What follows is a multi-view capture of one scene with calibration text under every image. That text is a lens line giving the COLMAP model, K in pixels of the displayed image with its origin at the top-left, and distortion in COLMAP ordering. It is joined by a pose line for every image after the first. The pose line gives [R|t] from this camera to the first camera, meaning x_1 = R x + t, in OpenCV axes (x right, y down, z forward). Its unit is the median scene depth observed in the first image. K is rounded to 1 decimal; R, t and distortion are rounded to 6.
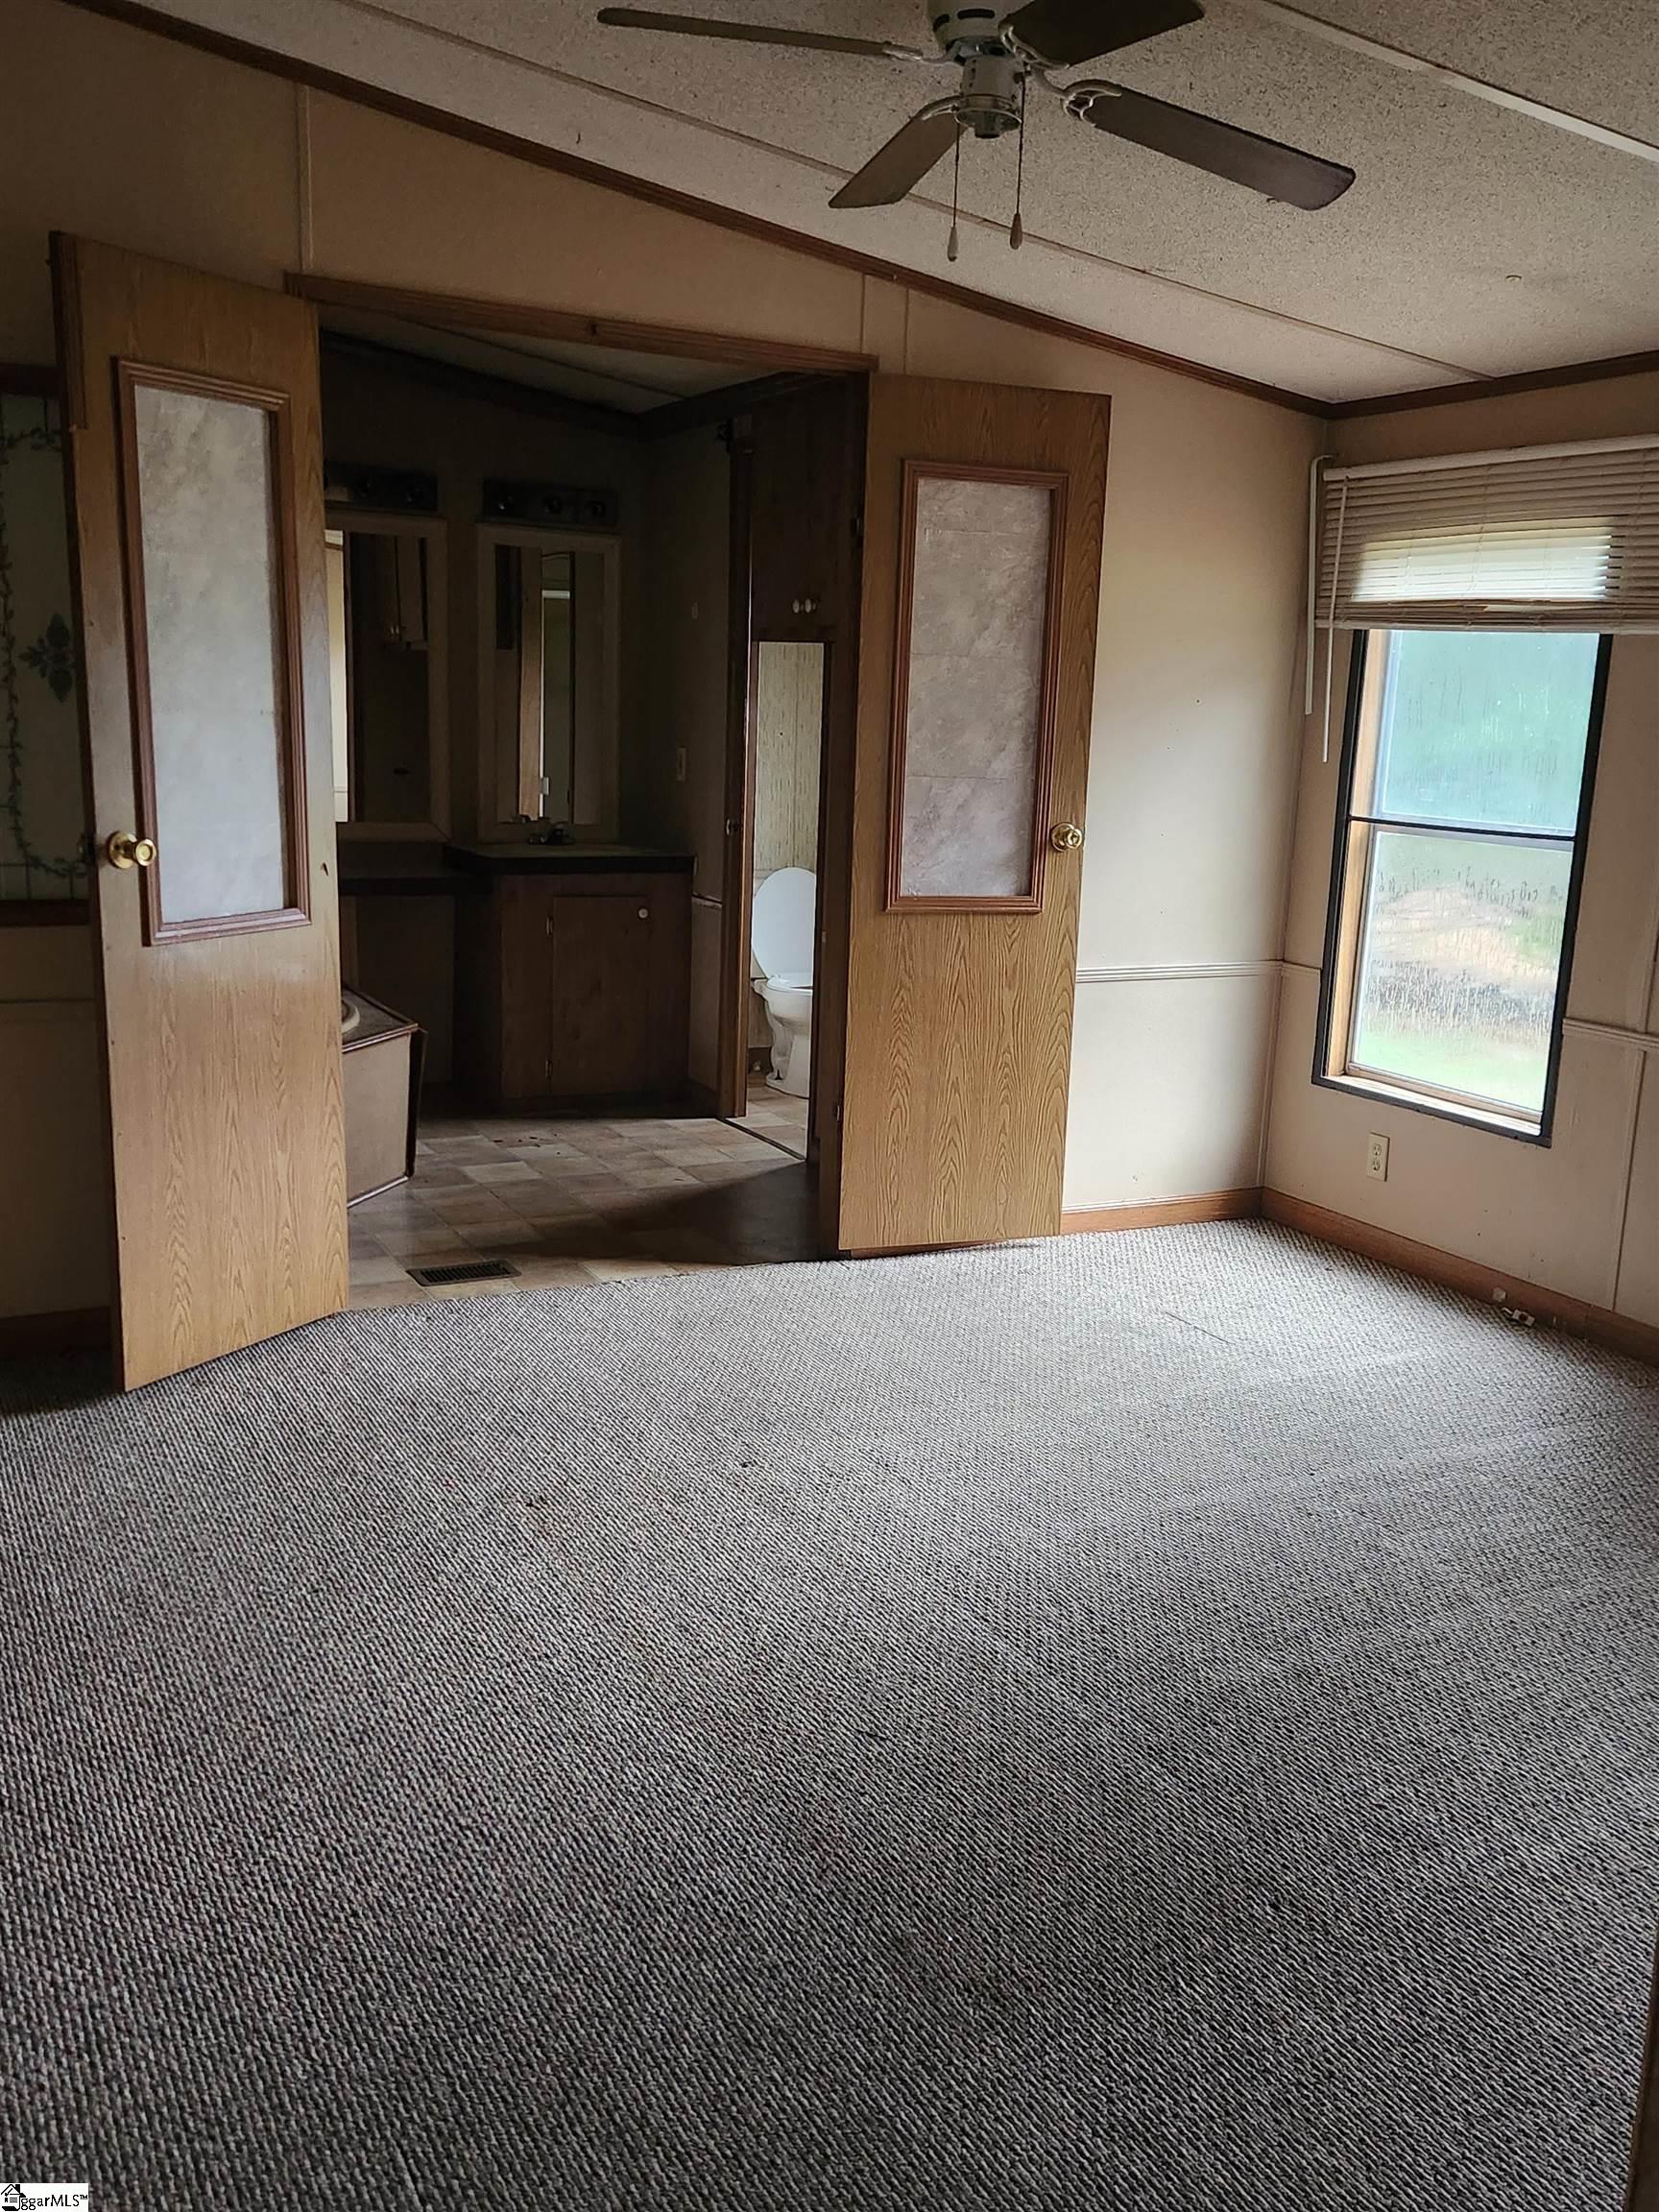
lens RADIAL K [[1921.9, 0, 821.7], [0, 1921.9, 1073.2], [0, 0, 1]] dist [0.108284, -0.128548]
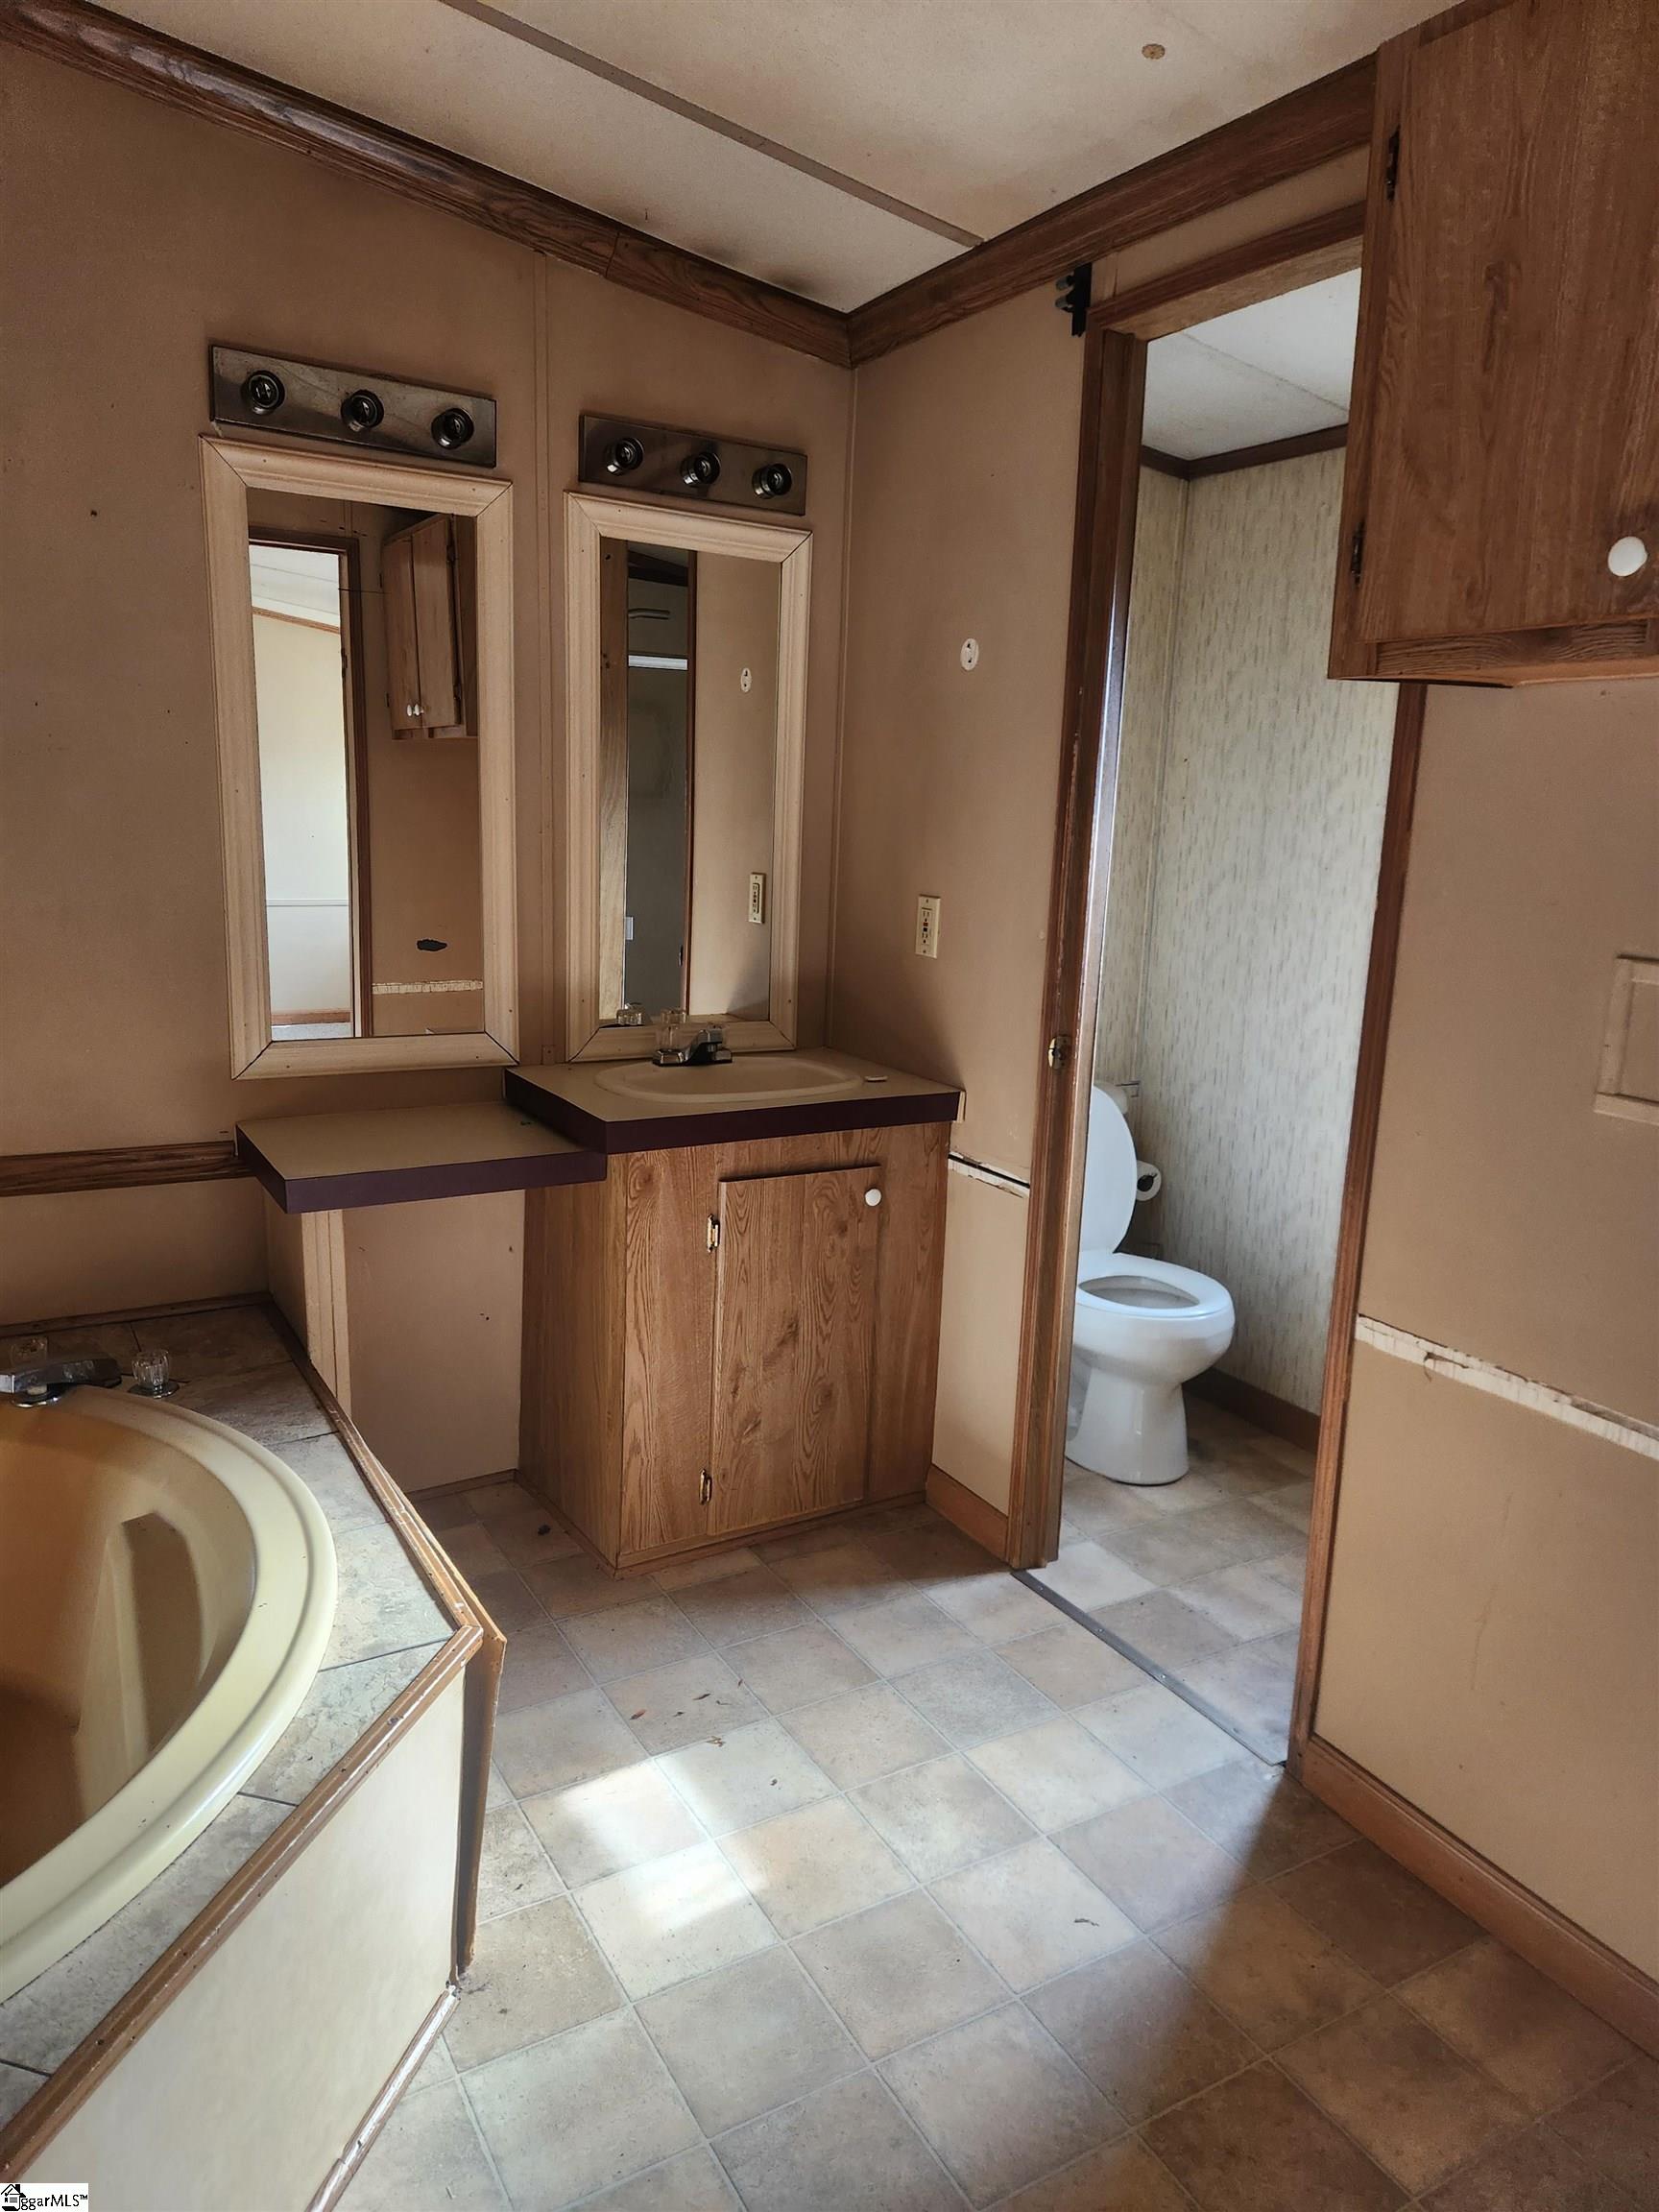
lens RADIAL K [[1490.1, 0, 825.1], [0, 1490.1, 1089.2], [0, 0, 1]] dist [0.092248, -0.080577]
pose [[0.998454, -0.004276, 0.055426, -0.130854], [0.004465, 0.999985, -0.003293, -0.113579], [-0.055411, 0.003536, 0.998457, 0.574182]]
